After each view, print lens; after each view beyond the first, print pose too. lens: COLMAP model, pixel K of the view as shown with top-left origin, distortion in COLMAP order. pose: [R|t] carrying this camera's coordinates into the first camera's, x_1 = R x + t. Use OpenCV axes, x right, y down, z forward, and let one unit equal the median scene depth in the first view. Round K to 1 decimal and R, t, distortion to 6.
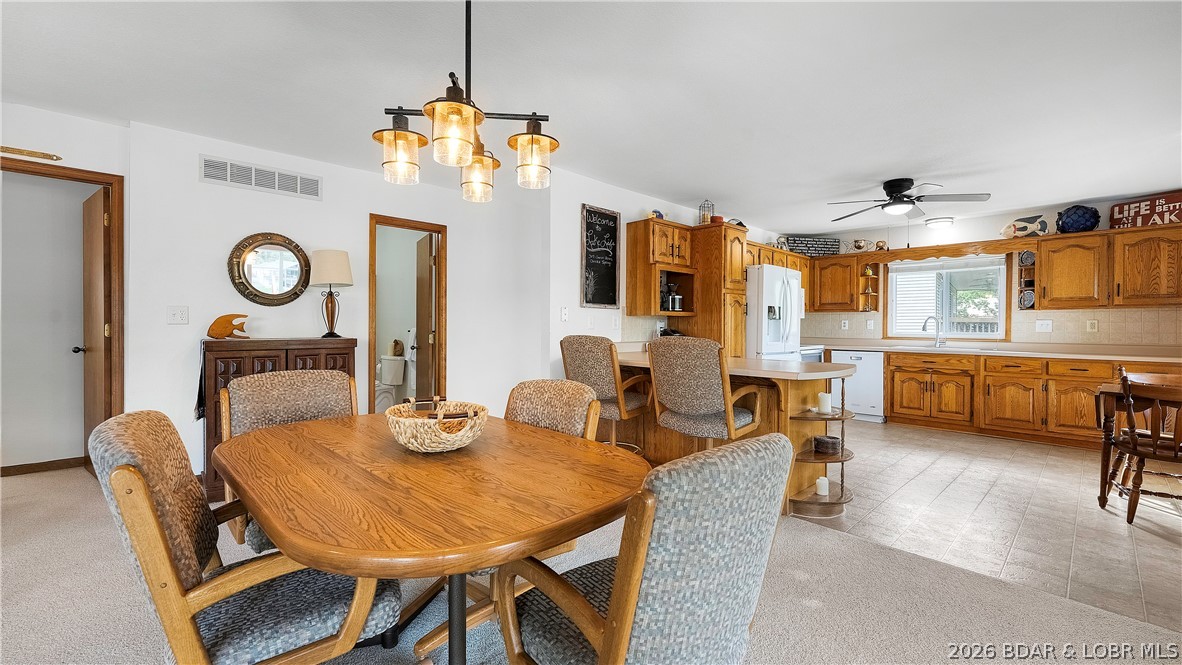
lens RADIAL K [[494.2, 0, 644.9], [0, 494.2, 329.7], [0, 0, 1]] dist [-0.001668, 0.007956]
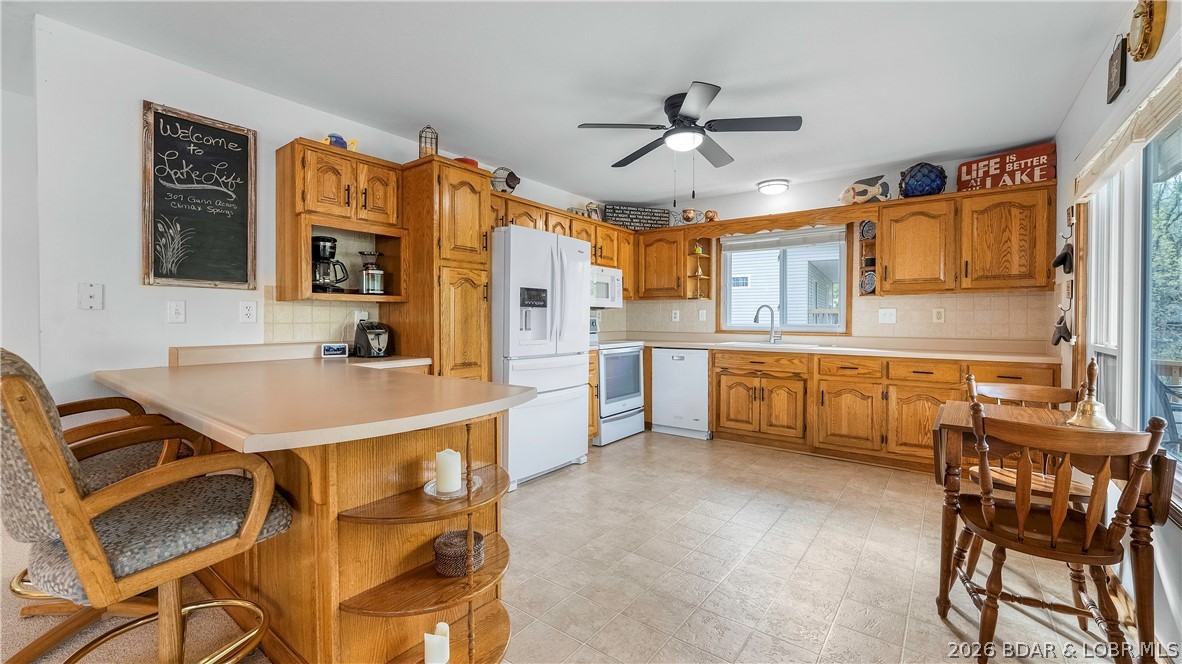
lens RADIAL K [[464.2, 0, 656.3], [0, 464.2, 326.7], [0, 0, 1]] dist [-0.000821, -0.000206]
pose [[0.984945, -0.006810, 0.172731, 0.323556], [0.005065, 0.999932, 0.010542, 0.000375], [-0.172791, -0.009508, 0.984913, 0.340859]]
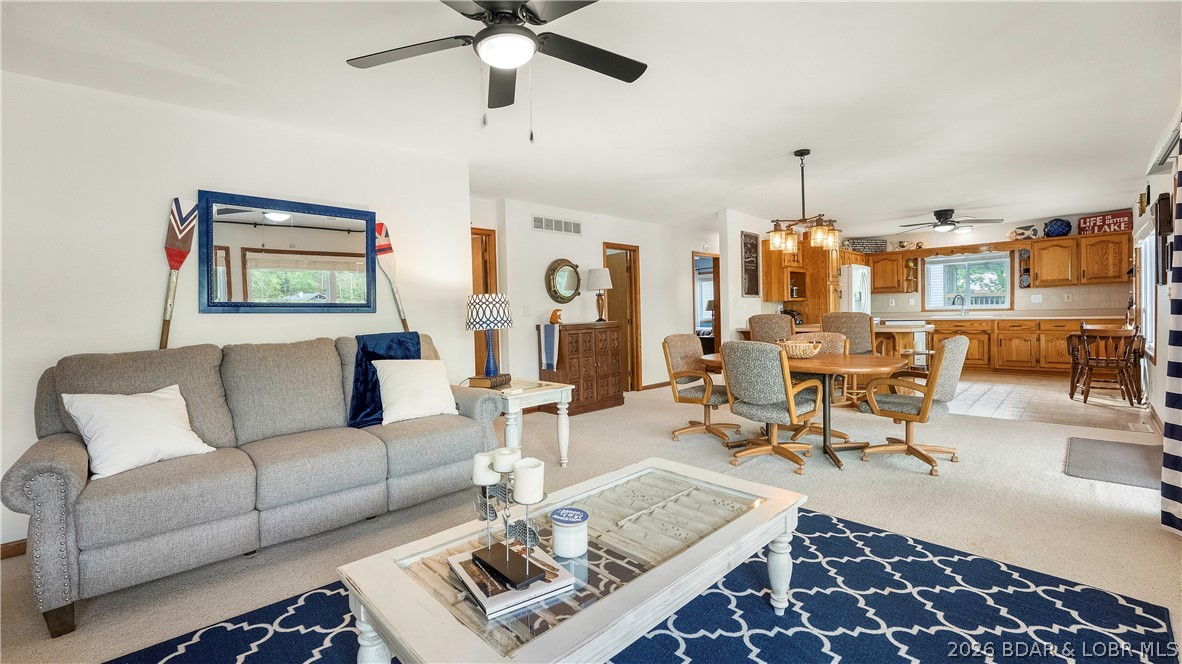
lens RADIAL K [[504.9, 0, 624.1], [0, 504.9, 326.3], [0, 0, 1]] dist [0.000073, 0.000244]
pose [[0.999393, -0.034811, -0.001329, -0.460974], [0.034832, 0.999130, 0.022948, -0.002671], [0.000529, -0.022981, 0.999736, -0.551912]]
